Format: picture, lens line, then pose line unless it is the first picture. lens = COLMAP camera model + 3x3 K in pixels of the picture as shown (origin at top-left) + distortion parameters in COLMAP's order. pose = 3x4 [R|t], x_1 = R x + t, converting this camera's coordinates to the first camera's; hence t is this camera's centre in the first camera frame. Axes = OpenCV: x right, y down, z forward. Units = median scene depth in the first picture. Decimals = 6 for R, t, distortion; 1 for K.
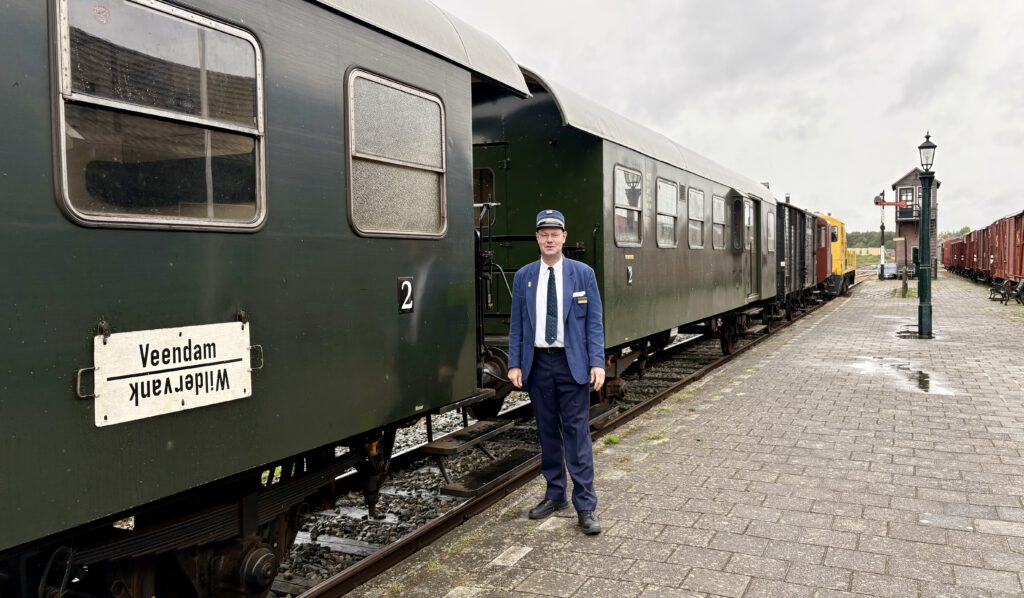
lens RADIAL K [[834.4, 0, 511.9], [0, 834.4, 299.1], [0, 0, 1]] dist [0.018946, 0.002381]
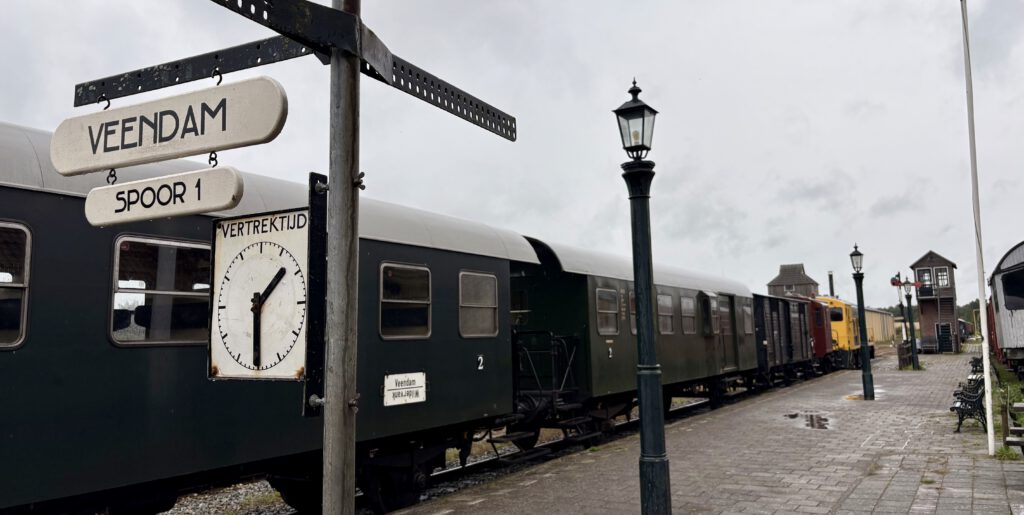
lens RADIAL K [[815.6, 0, 509.9], [0, 815.6, 255.2], [0, 0, 1]] dist [0.054386, -0.006802]
pose [[0.997820, -0.017004, -0.063769, 0.074547], [0.007473, 0.989135, -0.146819, 0.022983], [0.065573, 0.146022, 0.987106, -0.915864]]
